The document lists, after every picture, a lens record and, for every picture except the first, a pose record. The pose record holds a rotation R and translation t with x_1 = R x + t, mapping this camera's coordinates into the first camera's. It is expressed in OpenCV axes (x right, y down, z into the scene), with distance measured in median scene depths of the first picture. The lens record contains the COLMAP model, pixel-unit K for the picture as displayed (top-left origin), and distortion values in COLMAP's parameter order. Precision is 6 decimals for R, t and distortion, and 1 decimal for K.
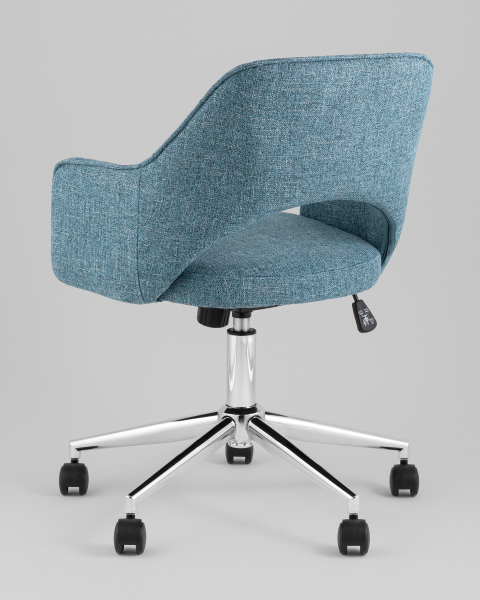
lens RADIAL K [[2123.5, 0, 260.1], [0, 2123.5, 300.0], [0, 0, 1]] dist [-0.000451, -2.472452]
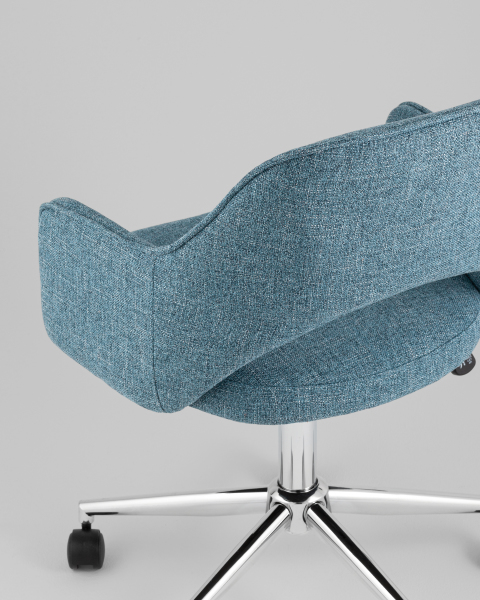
lens RADIAL K [[2123.5, 0, 260.1], [0, 2123.5, 300.0], [0, 0, 1]] dist [-0.000451, -2.472452]
pose [[0.999439, -0.002812, -0.033376, 0.003630], [0.011766, 0.962435, 0.271257, -0.244352], [0.031360, -0.271497, 0.961928, 0.306324]]
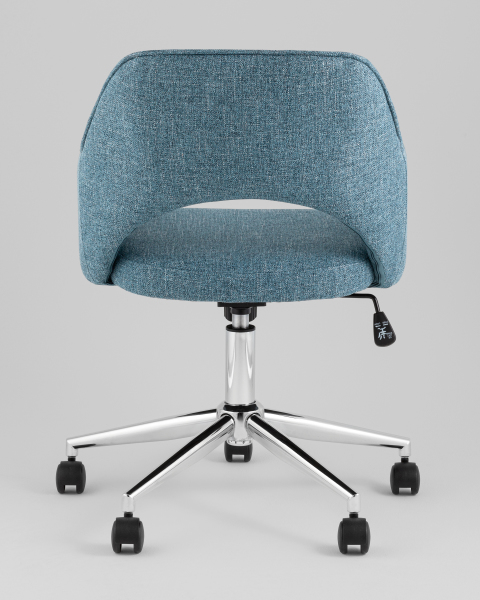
lens RADIAL K [[2123.5, 0, 260.1], [0, 2123.5, 300.0], [0, 0, 1]] dist [-0.000451, -2.472452]
pose [[0.826178, 0.107023, -0.553151, 0.594324], [-0.108859, 0.993615, 0.029653, -0.031013], [0.552792, 0.035717, 0.832553, 0.197004]]
